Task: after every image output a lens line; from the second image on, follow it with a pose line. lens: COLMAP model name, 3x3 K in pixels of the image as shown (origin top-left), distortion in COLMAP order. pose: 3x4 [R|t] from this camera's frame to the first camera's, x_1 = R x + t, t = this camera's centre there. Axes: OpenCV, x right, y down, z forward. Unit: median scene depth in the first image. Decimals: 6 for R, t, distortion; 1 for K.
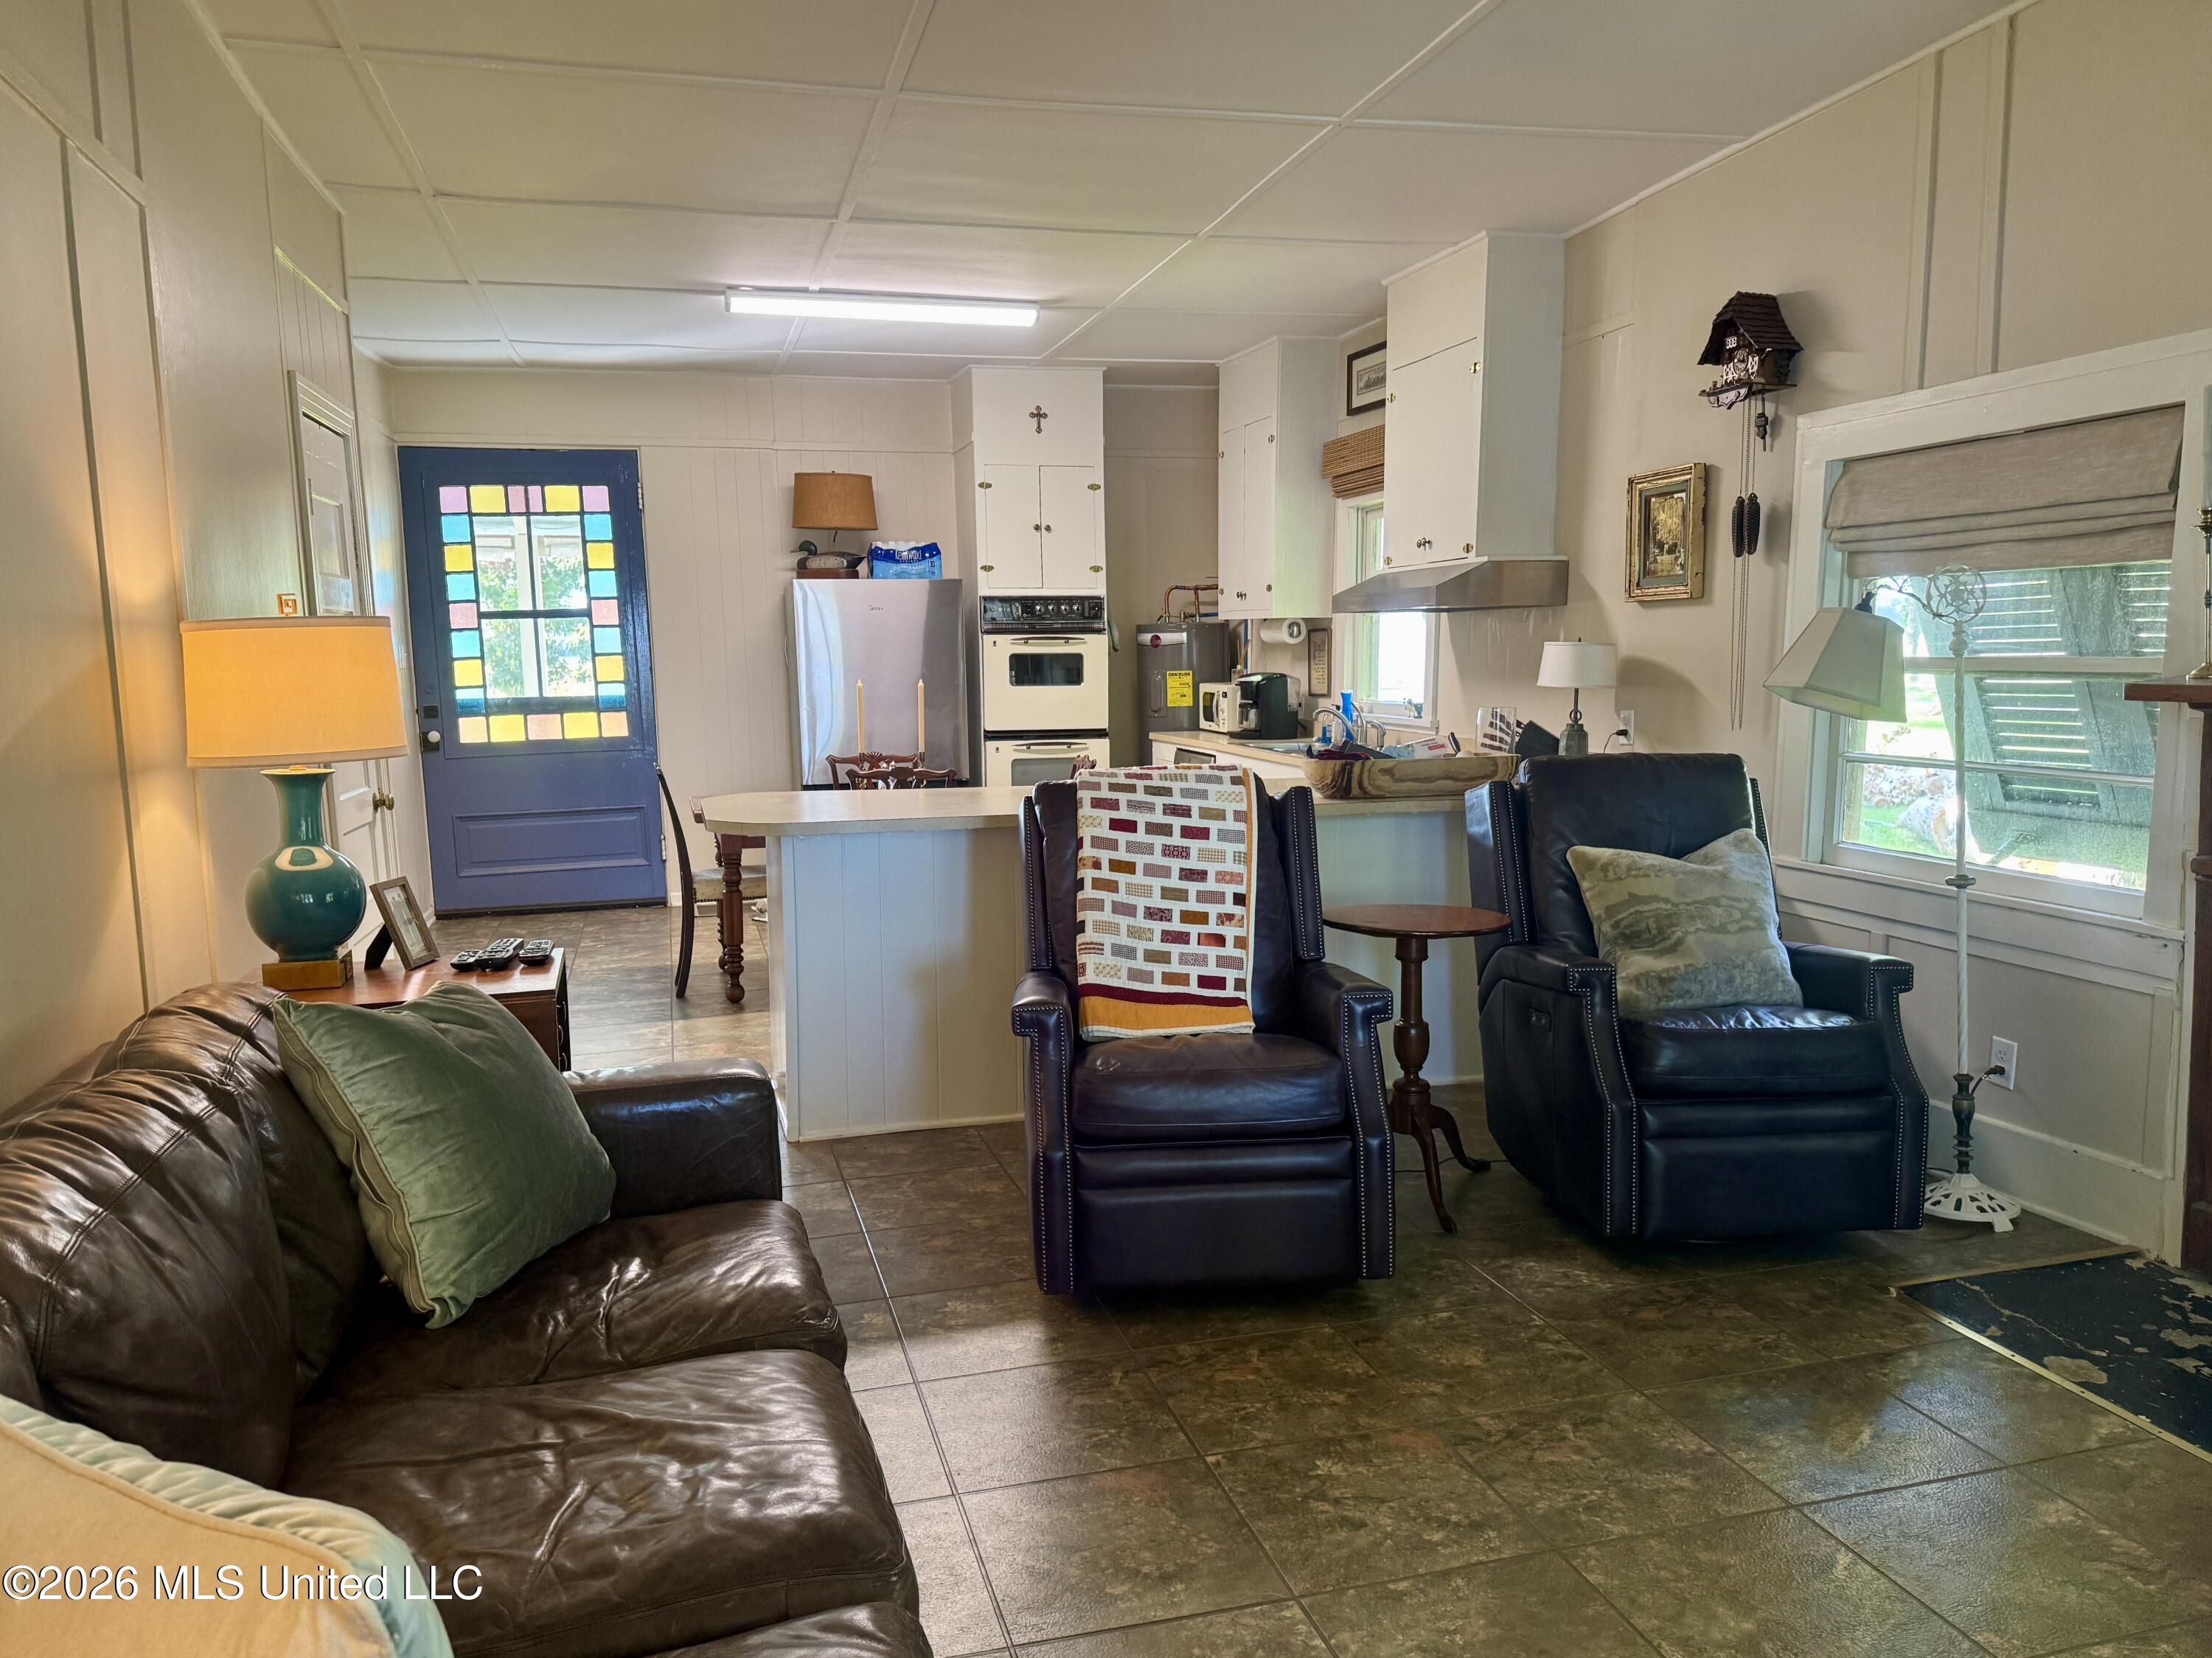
lens RADIAL K [[1597.2, 0, 1098.8], [0, 1597.2, 840.4], [0, 0, 1]] dist [0.173189, -0.277413]
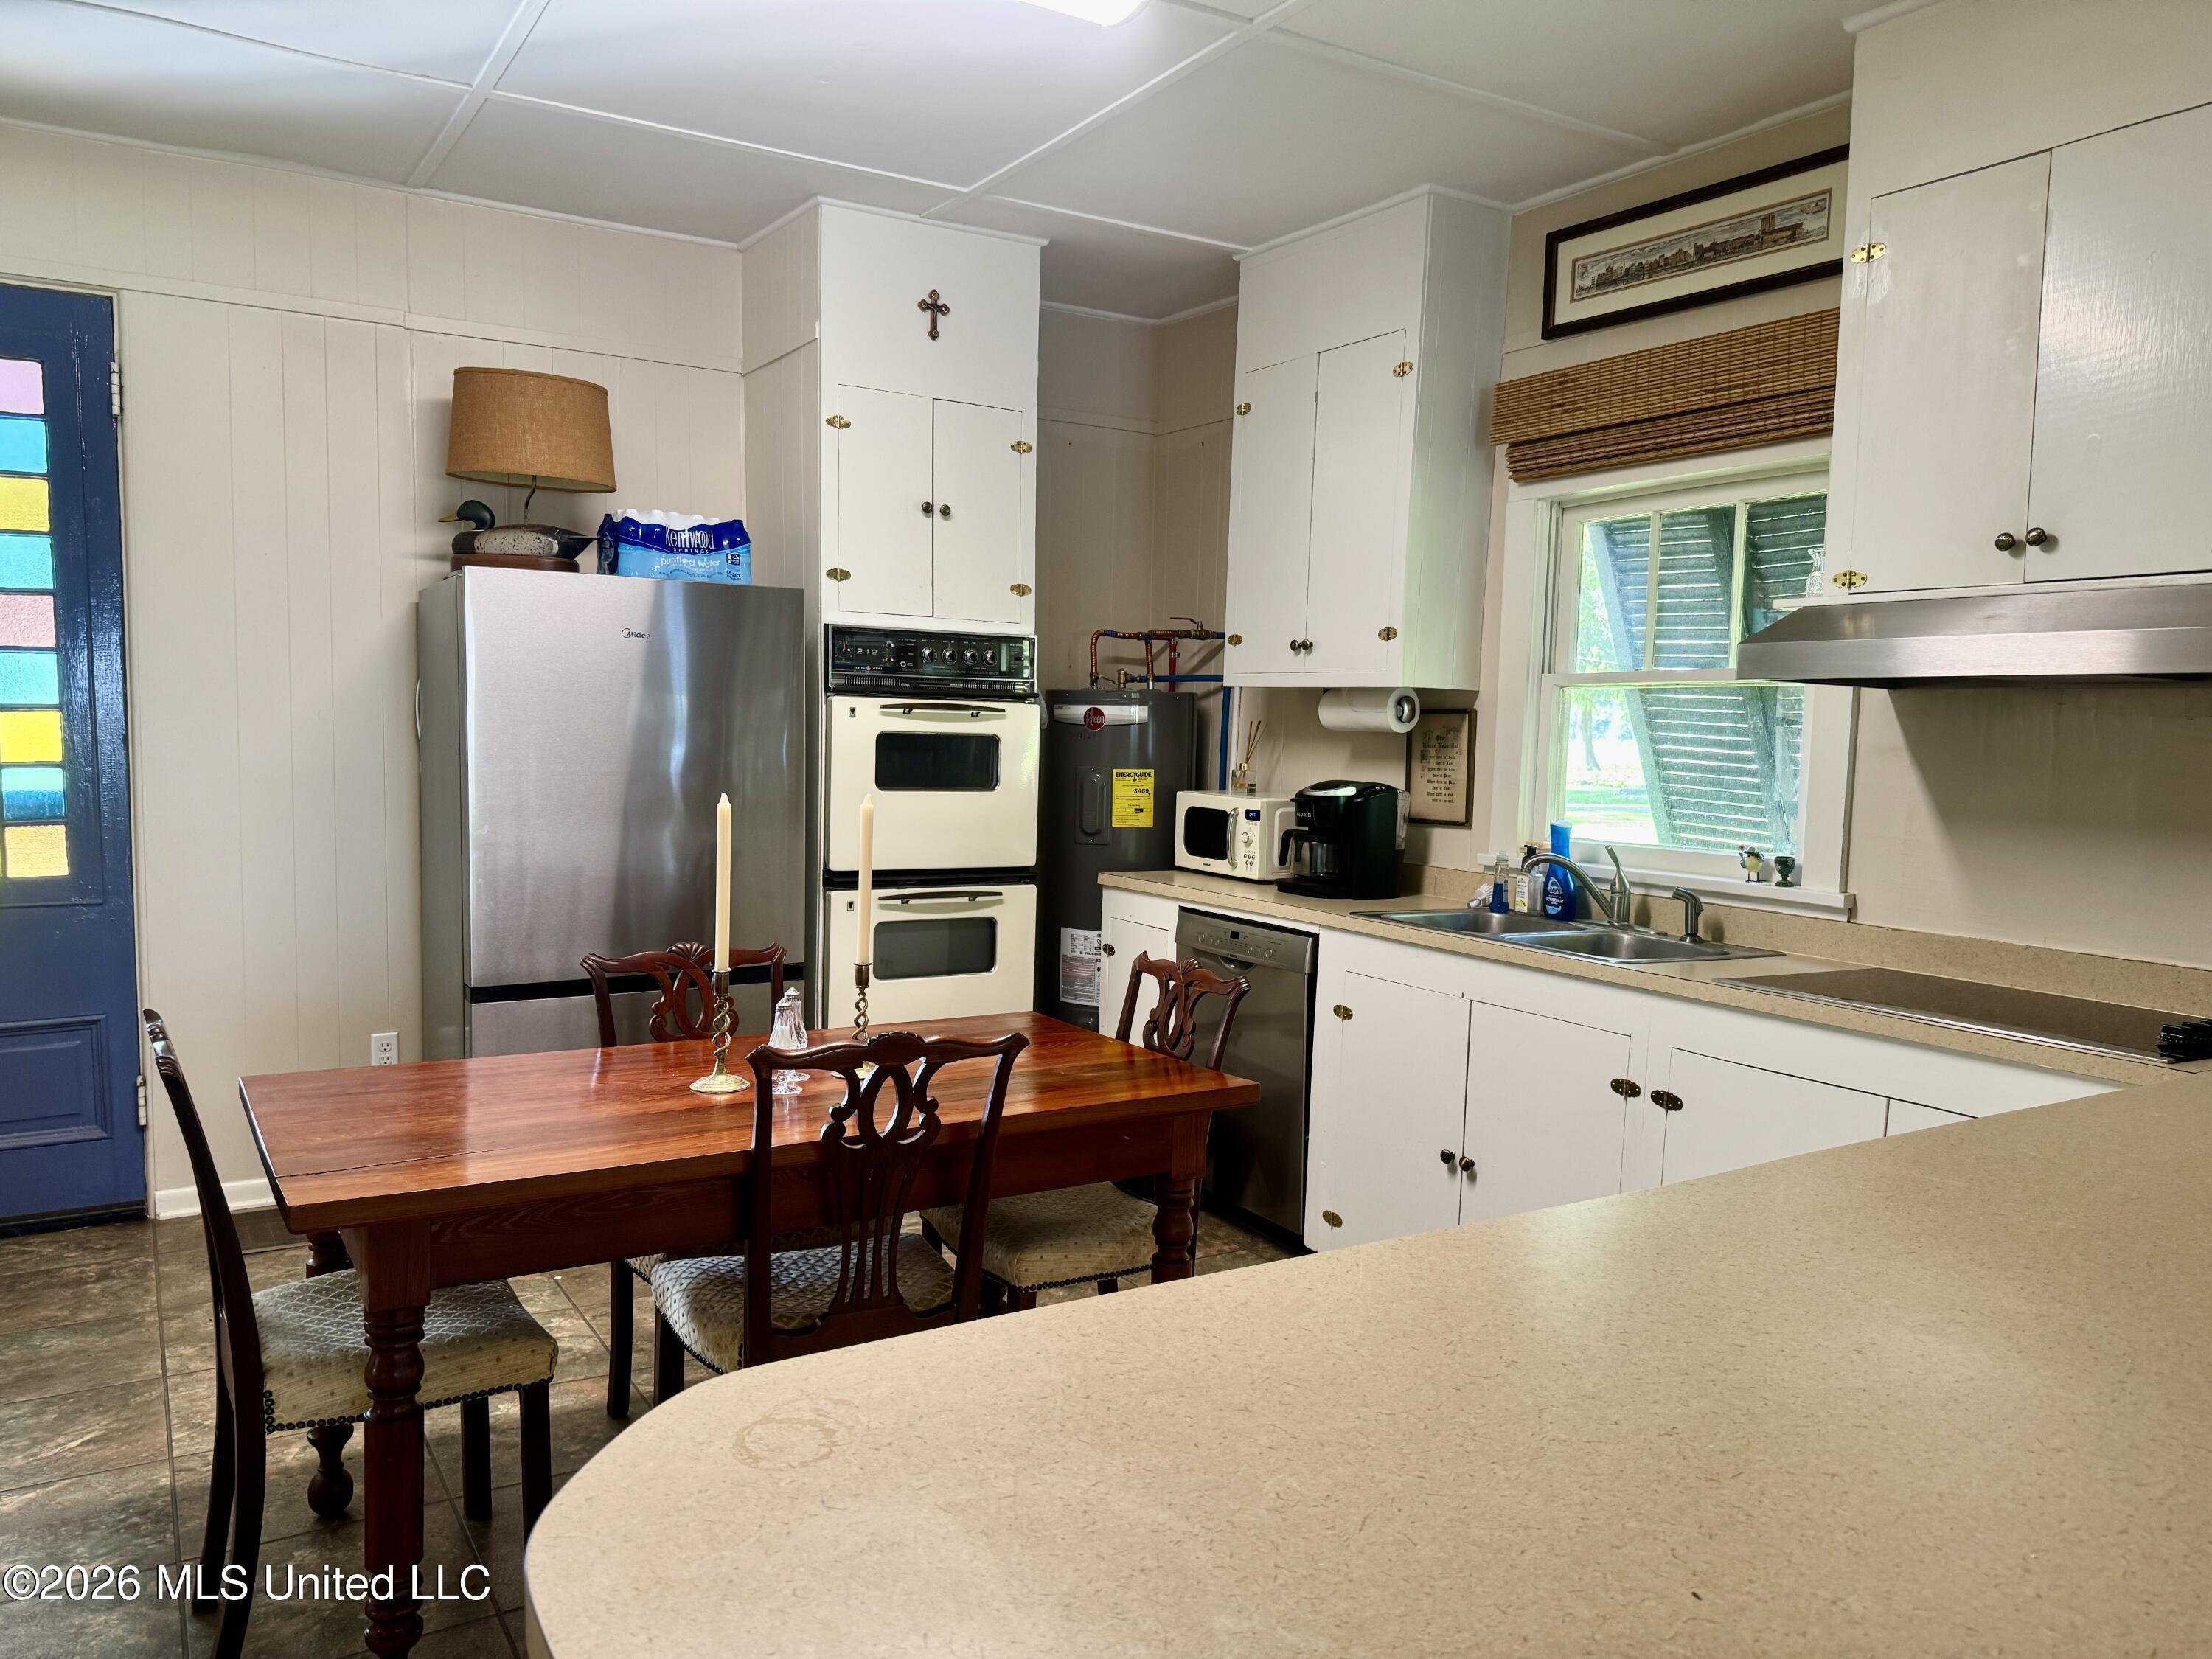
lens RADIAL K [[1597.3, 0, 1098.8], [0, 1597.3, 840.9], [0, 0, 1]] dist [0.173189, -0.277413]
pose [[0.961073, 0.014446, 0.275916, -0.134643], [-0.001887, 0.998952, -0.045731, -0.055110], [-0.276287, 0.043430, 0.960093, 0.460199]]
